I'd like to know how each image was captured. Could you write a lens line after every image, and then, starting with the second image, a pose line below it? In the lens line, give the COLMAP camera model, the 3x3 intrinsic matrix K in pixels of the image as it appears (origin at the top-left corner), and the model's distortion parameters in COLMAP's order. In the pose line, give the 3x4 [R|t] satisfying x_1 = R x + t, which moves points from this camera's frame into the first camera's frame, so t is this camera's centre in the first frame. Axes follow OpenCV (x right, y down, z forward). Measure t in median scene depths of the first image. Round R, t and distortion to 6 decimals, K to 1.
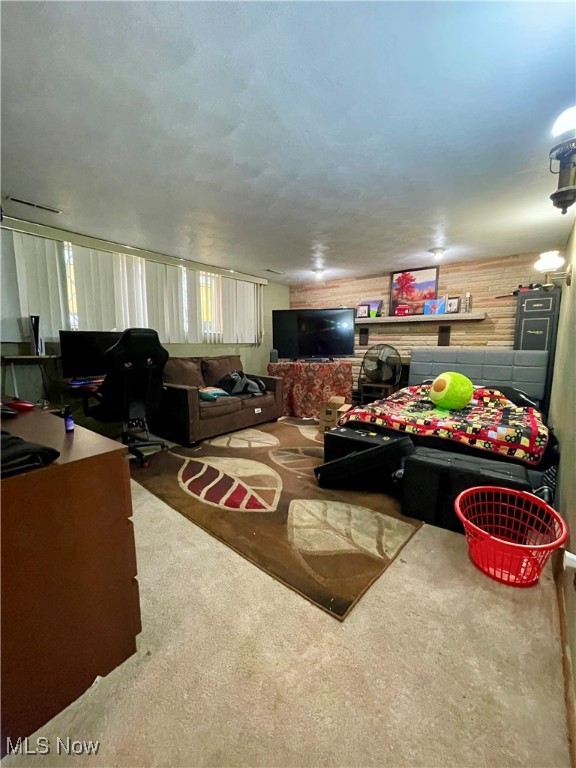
lens RADIAL K [[308.4, 0, 288.0], [0, 308.4, 384.0], [0, 0, 1]] dist [-0.002047, -0.000171]
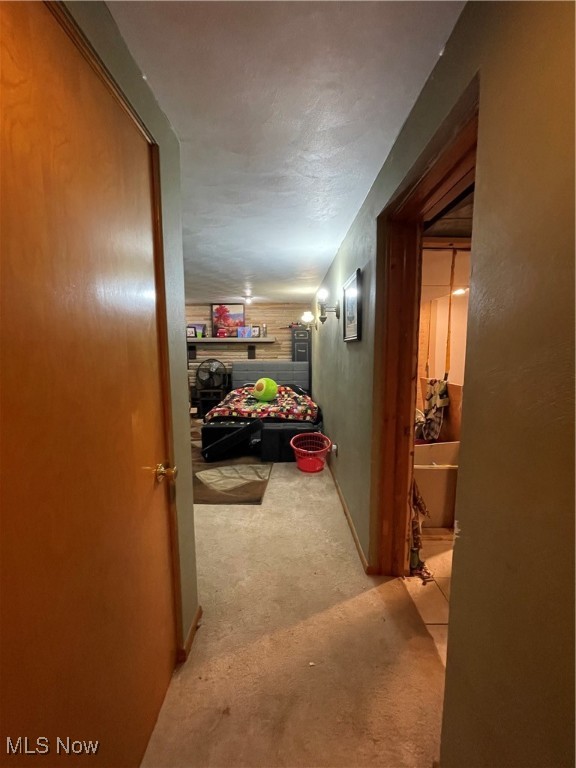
lens RADIAL K [[308.4, 0, 288.0], [0, 308.4, 384.0], [0, 0, 1]] dist [-0.002047, -0.000171]
pose [[0.781175, -0.081723, 0.618941, -0.345682], [0.089098, 0.995841, 0.019036, -0.026020], [-0.617922, 0.040276, 0.785207, -0.302365]]
